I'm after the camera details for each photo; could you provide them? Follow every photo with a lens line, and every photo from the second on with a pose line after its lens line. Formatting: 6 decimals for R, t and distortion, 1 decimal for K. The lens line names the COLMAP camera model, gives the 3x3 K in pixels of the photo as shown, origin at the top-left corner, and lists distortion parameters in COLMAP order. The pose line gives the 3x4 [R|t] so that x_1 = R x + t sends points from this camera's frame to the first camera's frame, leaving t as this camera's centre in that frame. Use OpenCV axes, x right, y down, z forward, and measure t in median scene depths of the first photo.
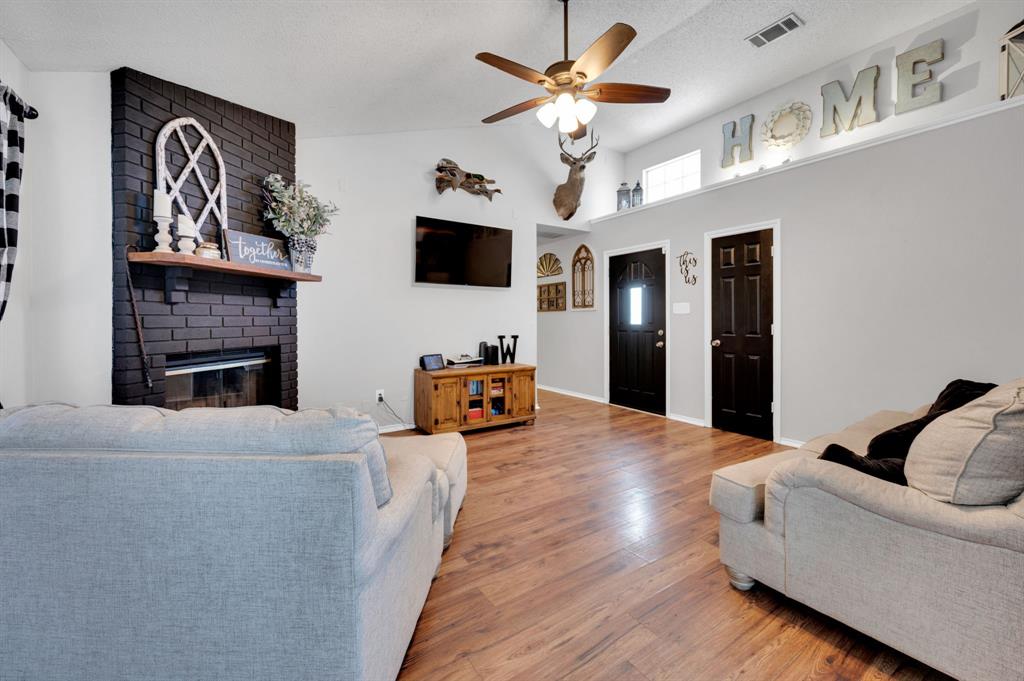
lens RADIAL K [[410.0, 0, 514.6], [0, 410.0, 318.9], [0, 0, 1]] dist [-0.000215, -0.000066]
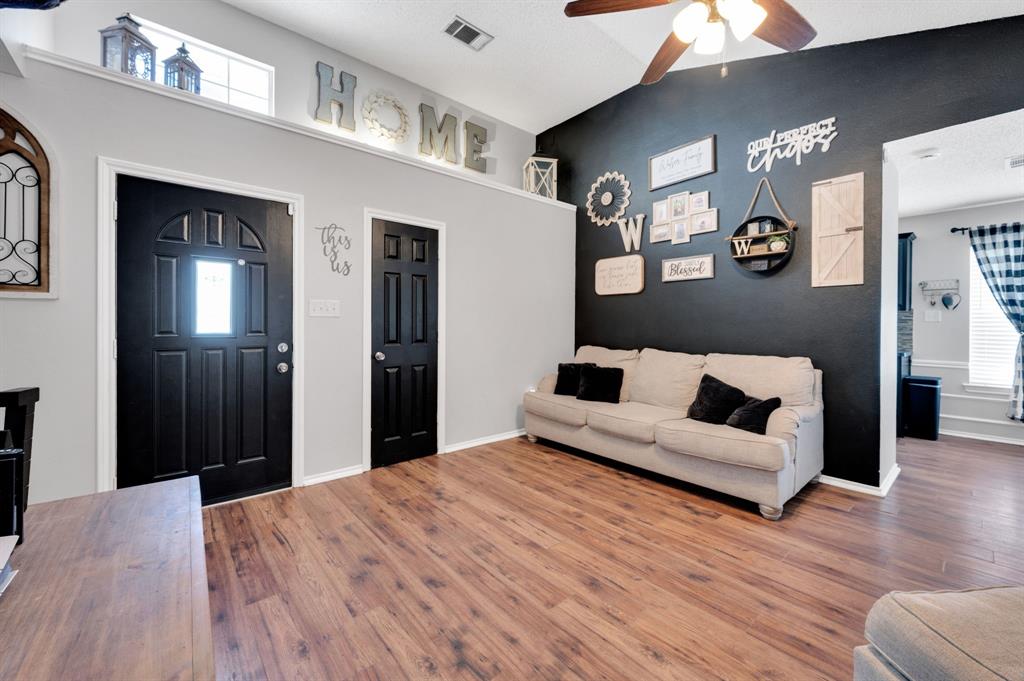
lens RADIAL K [[407.4, 0, 514.6], [0, 407.4, 327.7], [0, 0, 1]] dist [-0.000069, -0.000168]
pose [[-0.122203, -0.002771, 0.992501, -0.350488], [-0.003588, 0.999991, 0.002350, 0.003097], [-0.992499, -0.003274, -0.122212, 1.000061]]
